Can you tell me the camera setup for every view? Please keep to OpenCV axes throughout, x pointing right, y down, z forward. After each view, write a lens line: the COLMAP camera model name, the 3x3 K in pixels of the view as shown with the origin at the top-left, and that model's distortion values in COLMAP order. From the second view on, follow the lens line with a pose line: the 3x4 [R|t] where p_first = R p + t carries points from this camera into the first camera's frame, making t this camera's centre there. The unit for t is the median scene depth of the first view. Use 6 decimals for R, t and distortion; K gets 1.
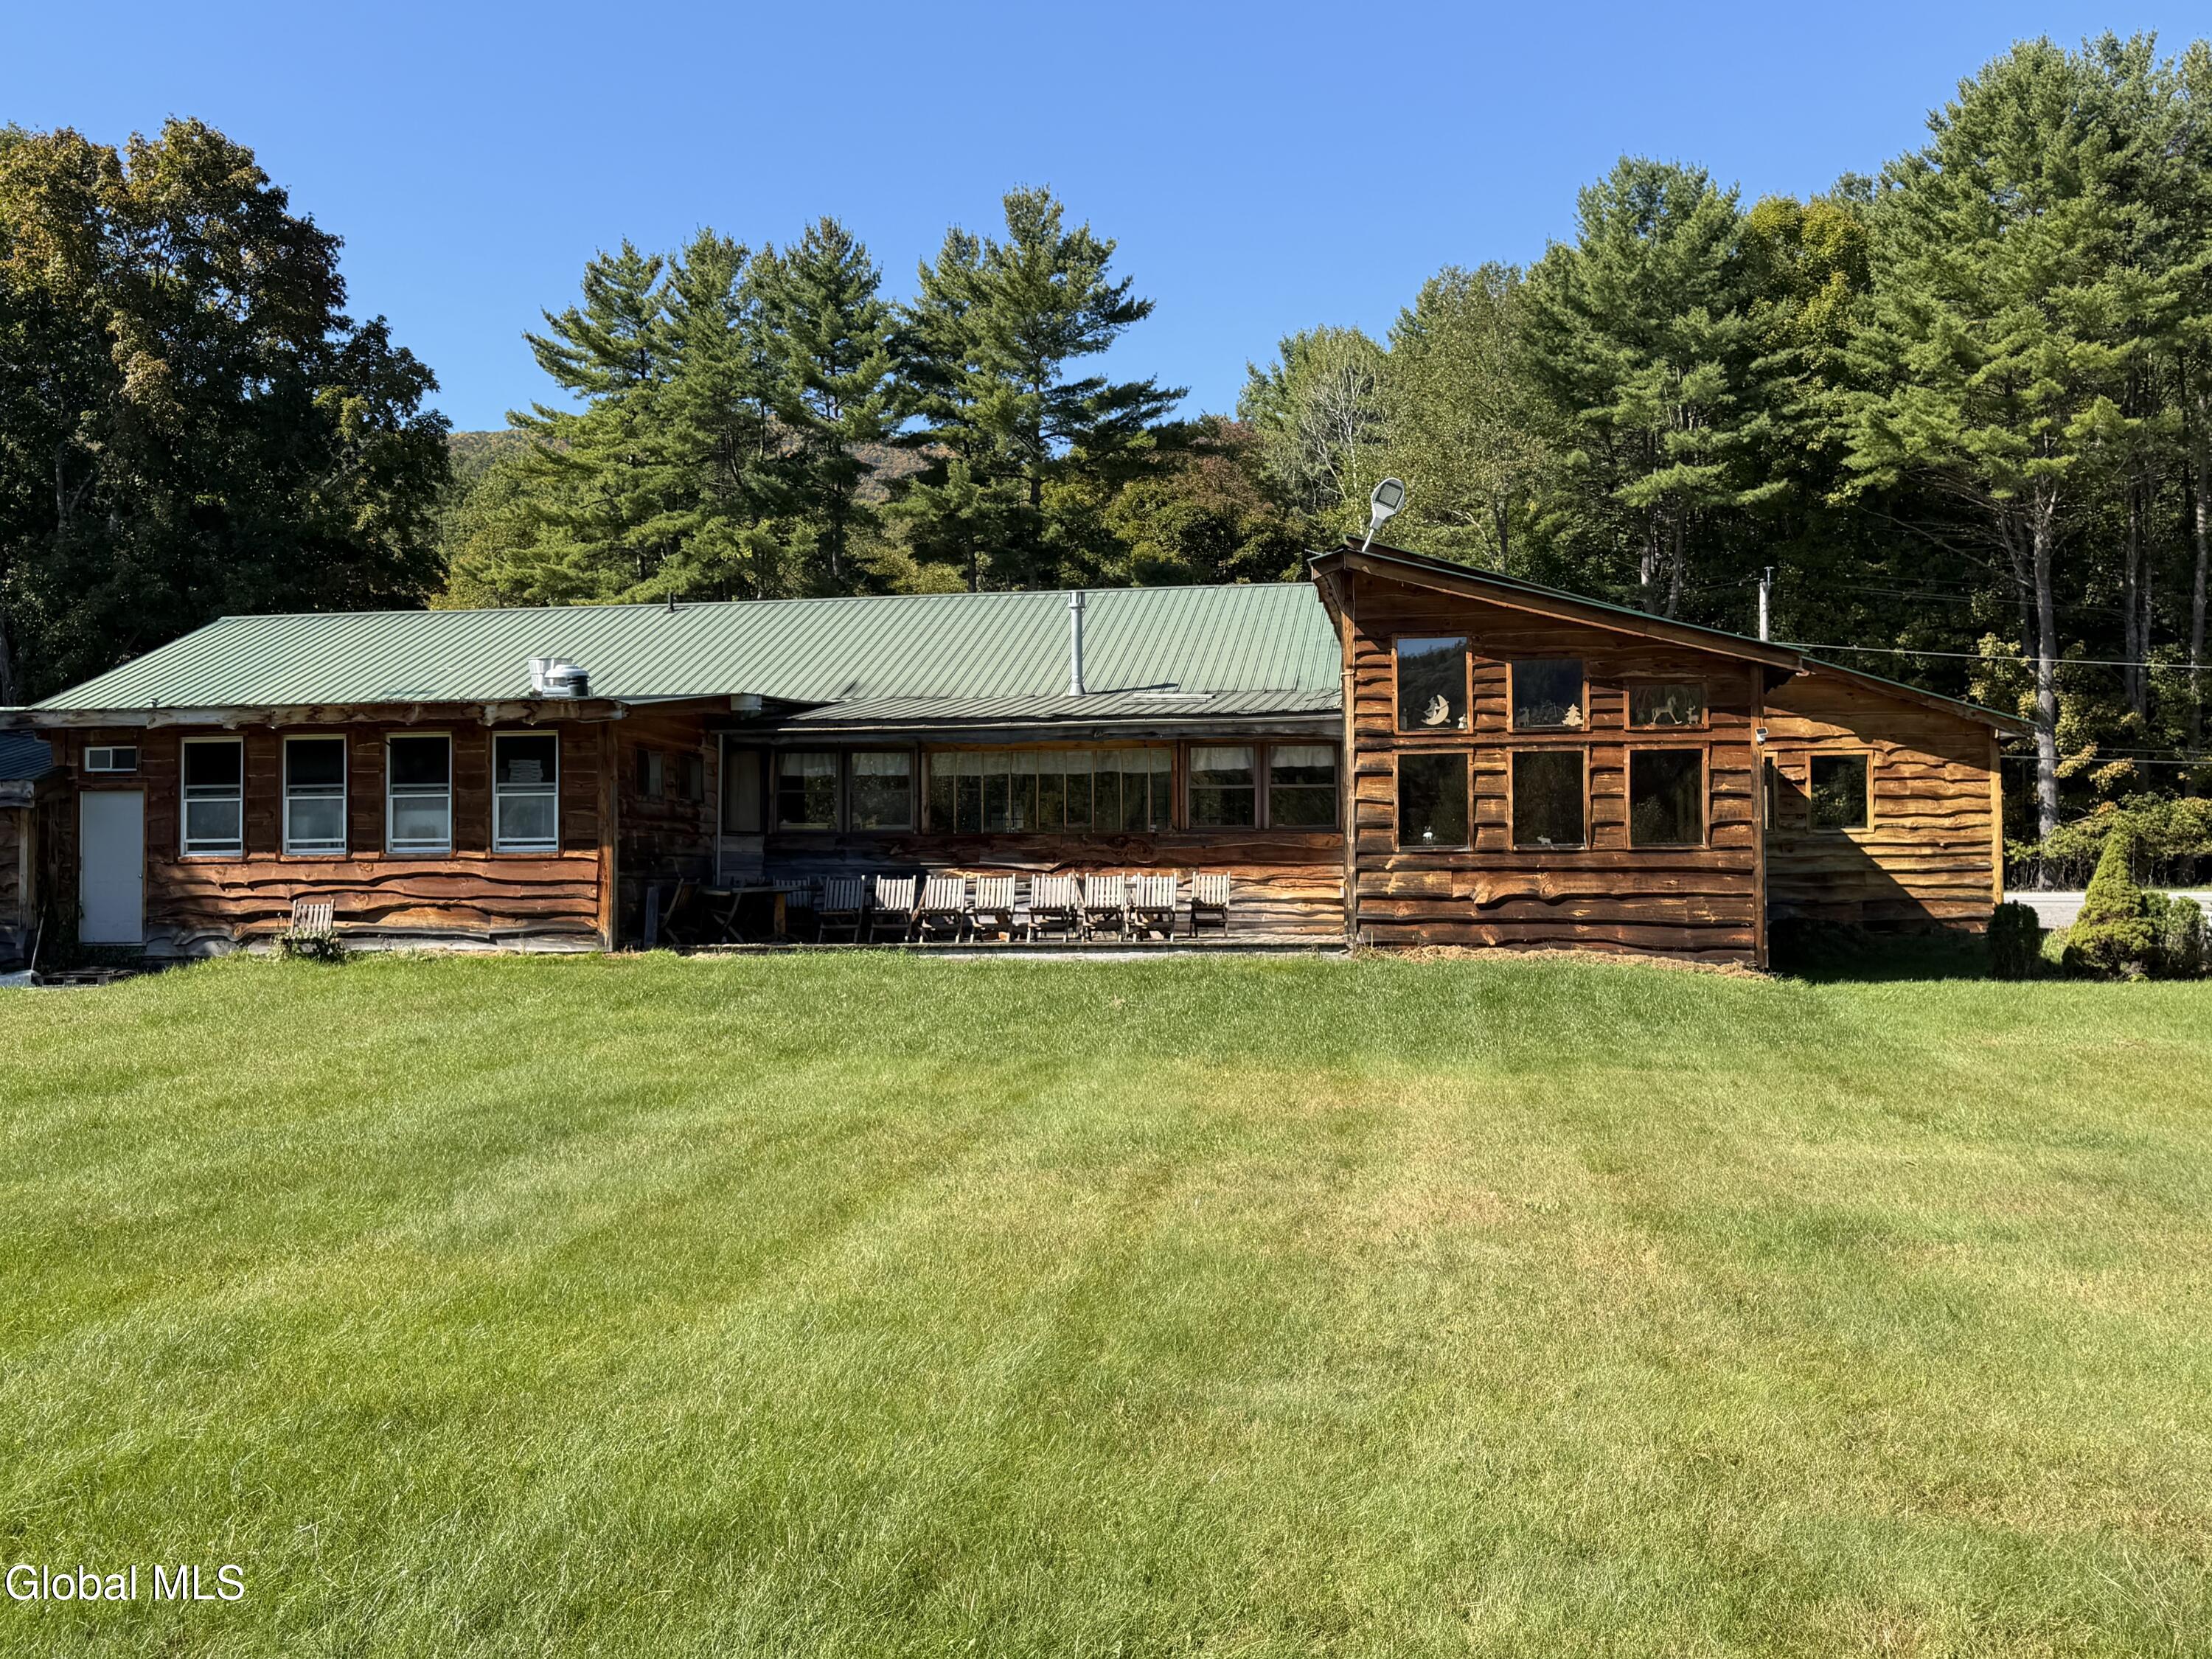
lens RADIAL K [[2054.7, 0, 1106.0], [0, 2054.7, 829.5], [0, 0, 1]] dist [0.168438, -0.381955]
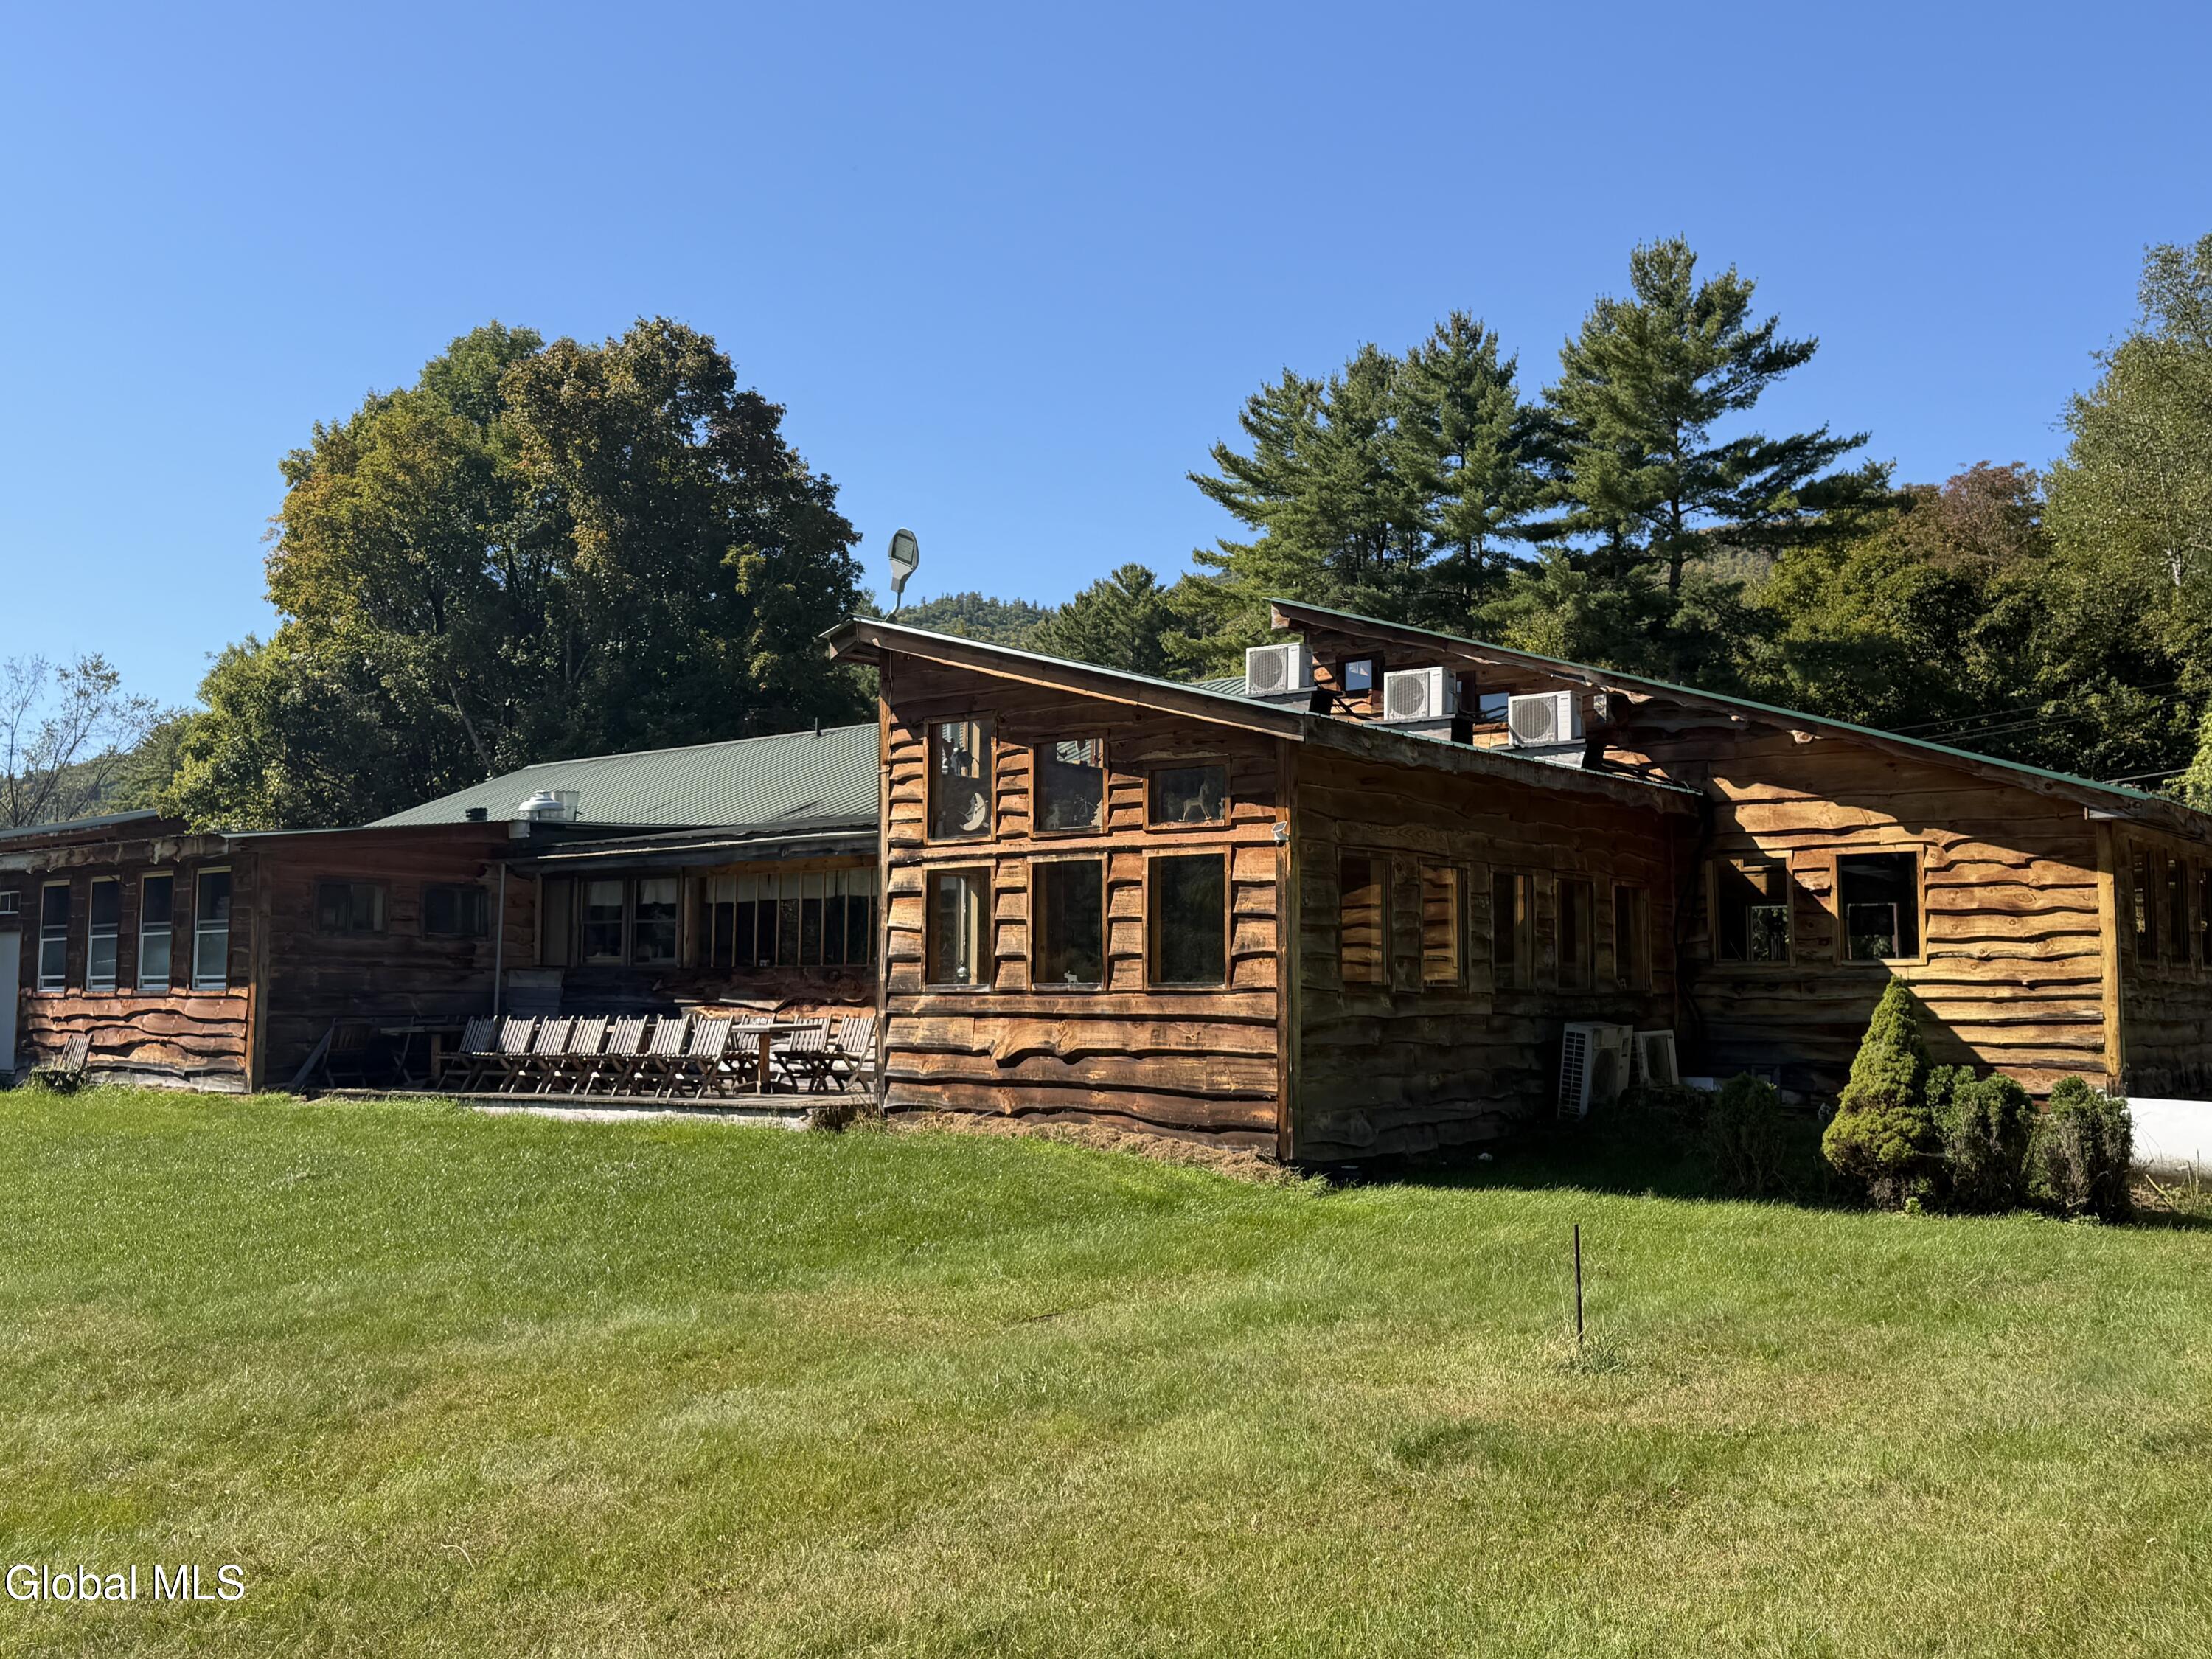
lens RADIAL K [[2054.7, 0, 1106.0], [0, 2054.7, 829.5], [0, 0, 1]] dist [0.168438, -0.381955]
pose [[0.869154, -0.033383, -0.493413, 0.591678], [0.004439, 0.998206, -0.059717, -0.003881], [0.494521, 0.049713, 0.867743, 0.340484]]
